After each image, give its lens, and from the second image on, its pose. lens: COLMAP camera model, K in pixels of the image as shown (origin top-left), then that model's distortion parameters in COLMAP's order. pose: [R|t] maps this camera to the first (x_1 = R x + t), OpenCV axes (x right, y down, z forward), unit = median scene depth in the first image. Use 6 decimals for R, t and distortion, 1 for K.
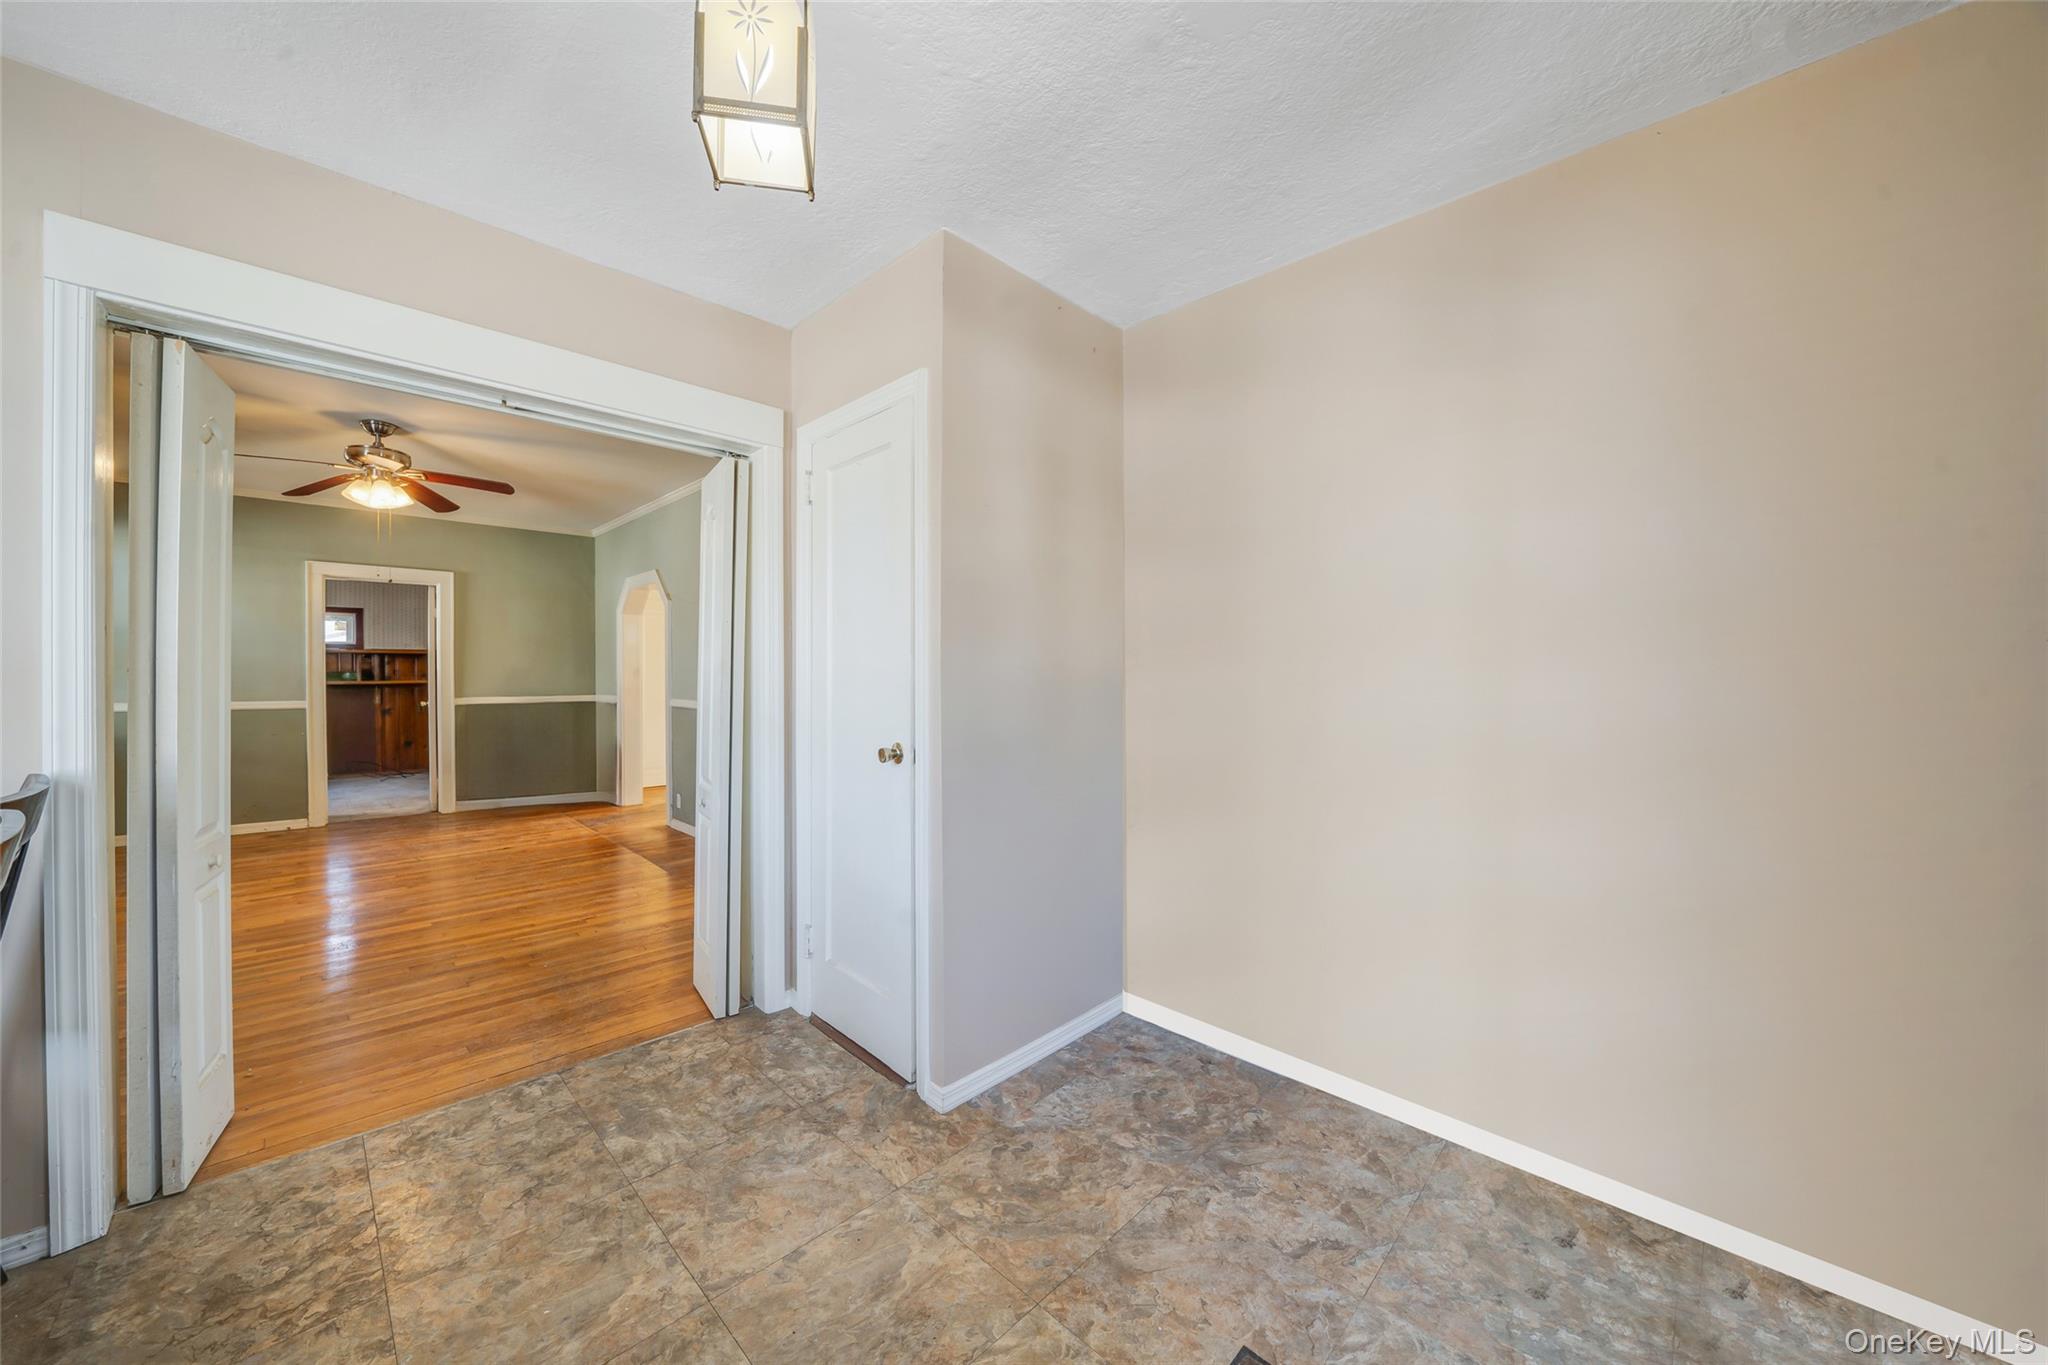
lens RADIAL K [[728.5, 0, 1016.7], [0, 728.5, 678.5], [0, 0, 1]] dist [-0.021513, -0.000045]
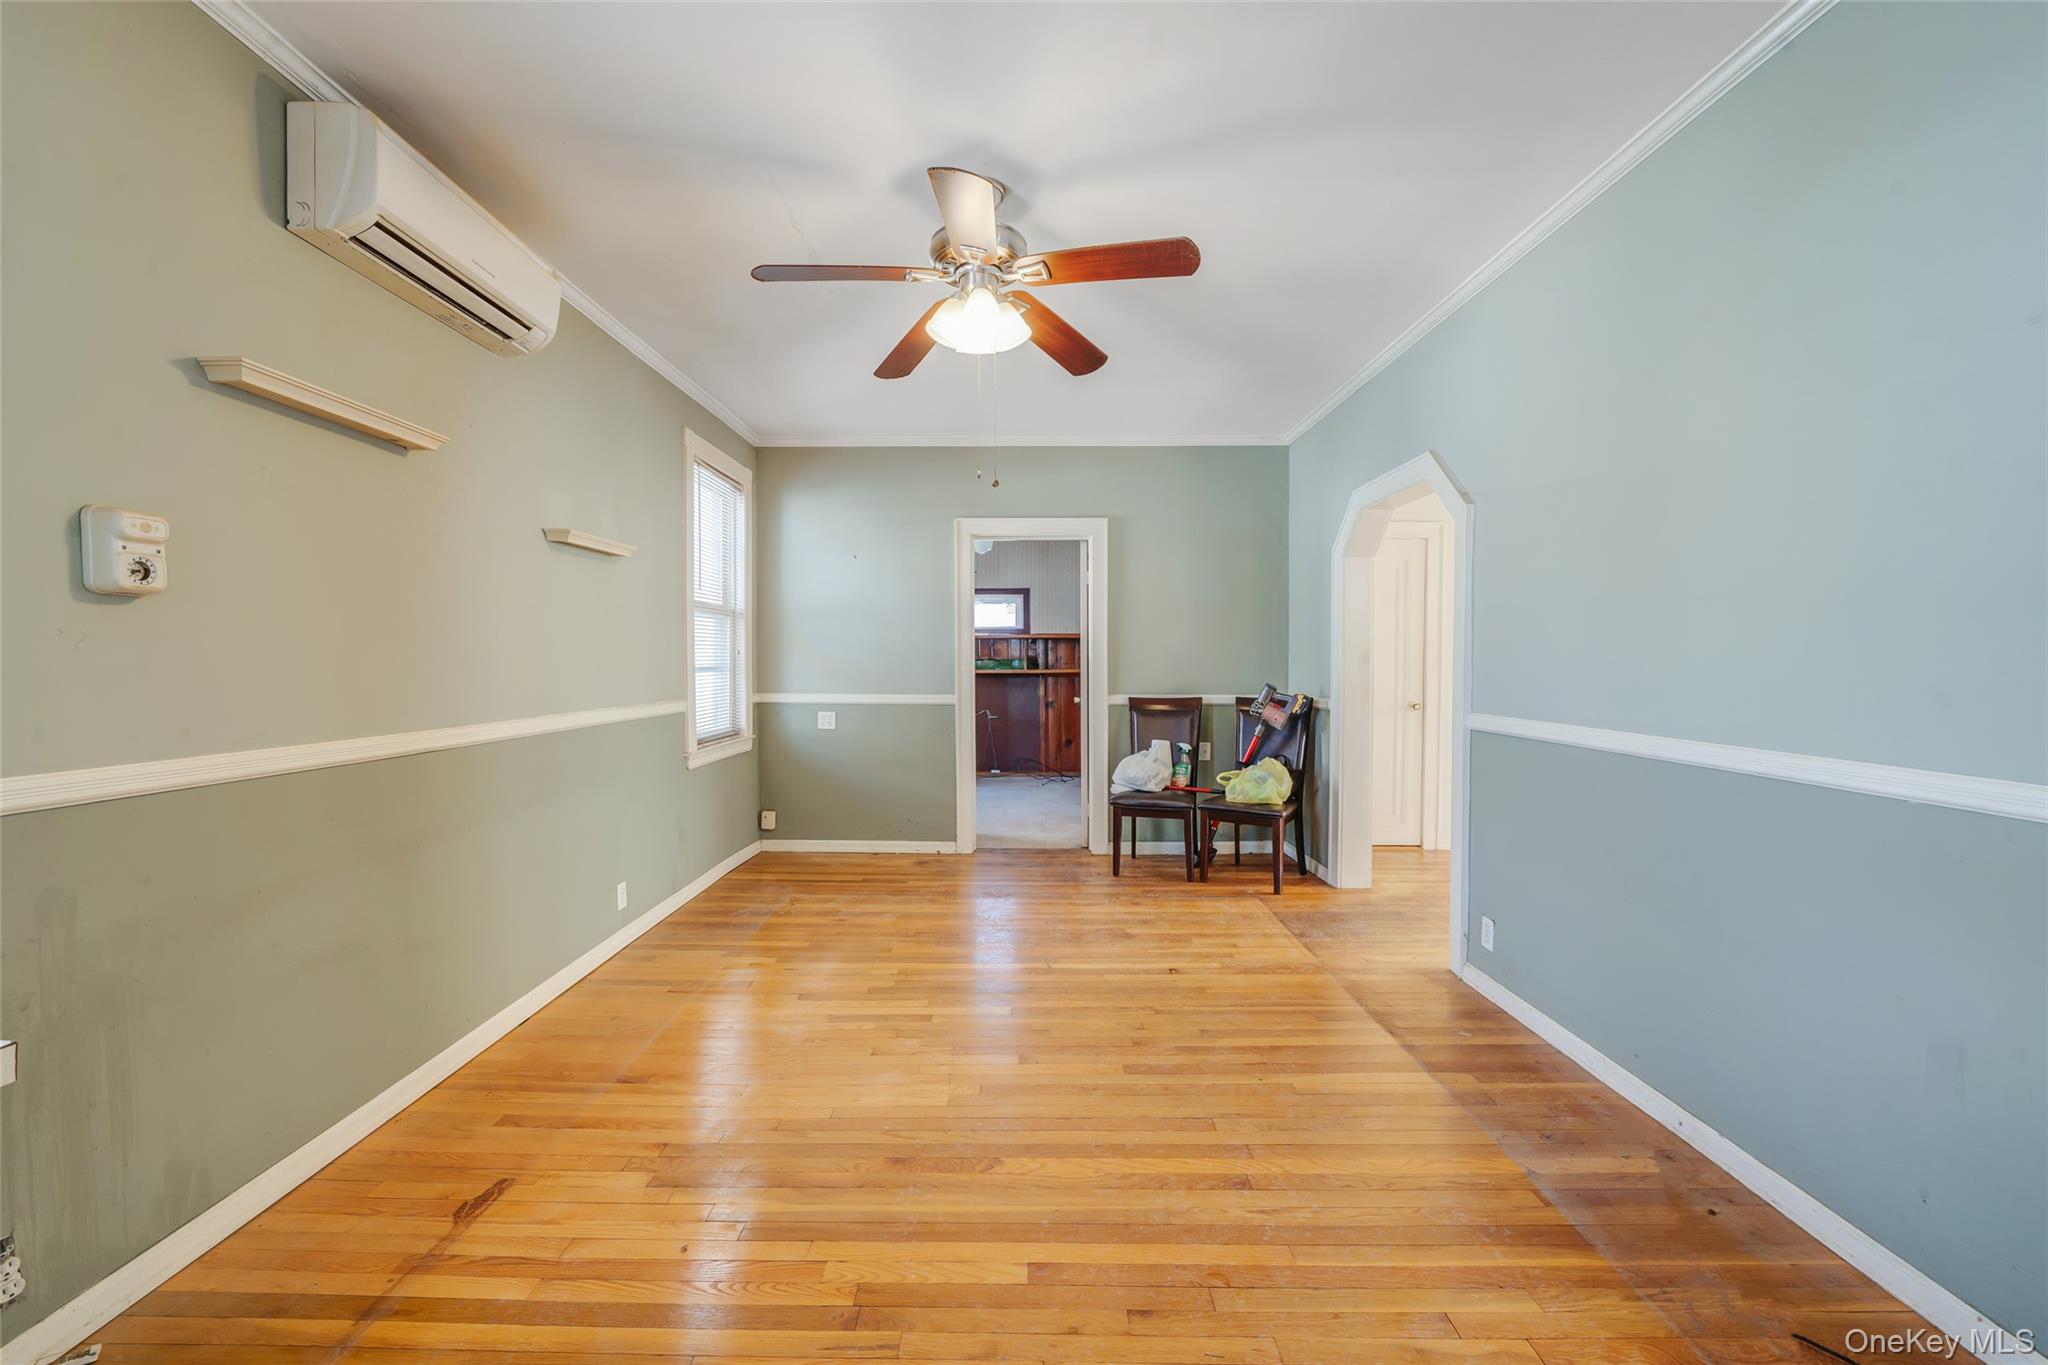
lens RADIAL K [[777.3, 0, 1008.5], [0, 777.3, 681.3], [0, 0, 1]] dist [-0.017250, -0.000126]
pose [[0.691680, 0.016763, -0.722009, -0.280921], [-0.004436, 0.999810, 0.018964, -0.000246], [0.722190, -0.009915, 0.691623, 0.377796]]
